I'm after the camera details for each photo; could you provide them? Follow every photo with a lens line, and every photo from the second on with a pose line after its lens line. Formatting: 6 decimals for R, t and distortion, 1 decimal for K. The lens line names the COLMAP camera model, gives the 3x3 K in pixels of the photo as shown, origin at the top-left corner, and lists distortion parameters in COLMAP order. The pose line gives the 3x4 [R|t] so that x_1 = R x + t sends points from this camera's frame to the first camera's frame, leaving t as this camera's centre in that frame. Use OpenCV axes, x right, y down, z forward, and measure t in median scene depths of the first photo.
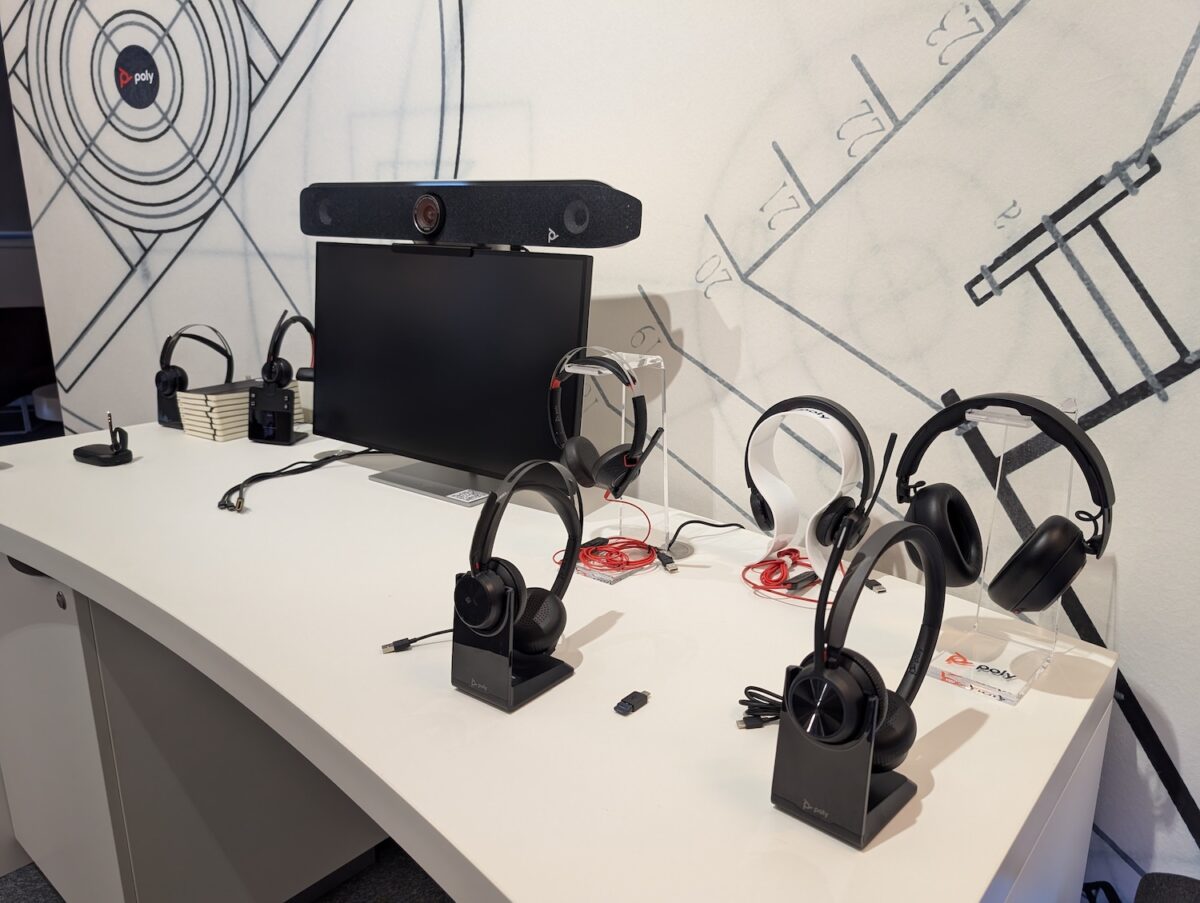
lens RADIAL K [[878.0, 0, 612.3], [0, 878.0, 454.7], [0, 0, 1]] dist [-0.002280, -0.003681]
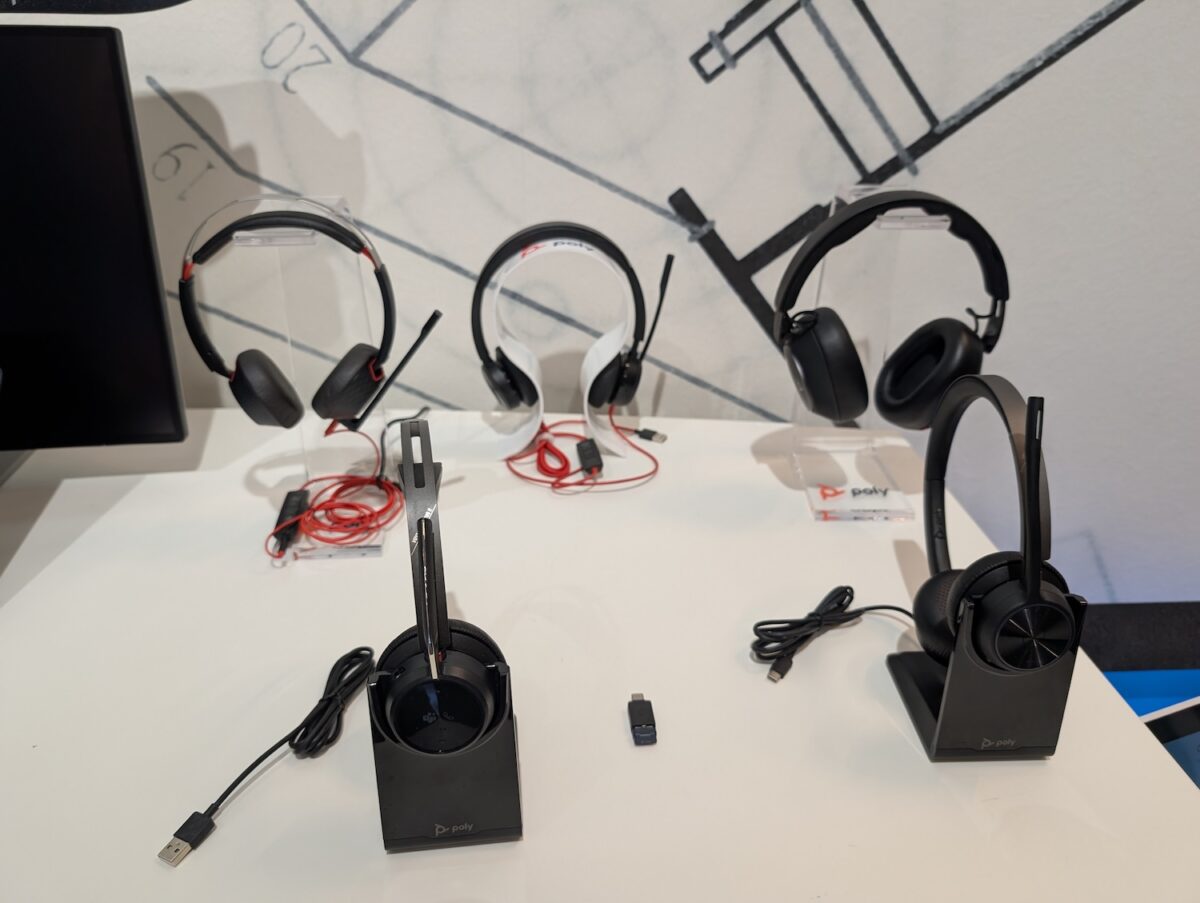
lens RADIAL K [[878.0, 0, 595.8], [0, 878.0, 437.4], [0, 0, 1]] dist [-0.002280, -0.003681]
pose [[0.717422, -0.308949, 0.624385, -0.239415], [0.165338, 0.946185, 0.278203, -0.082759], [-0.676734, -0.096354, 0.729895, 0.354093]]
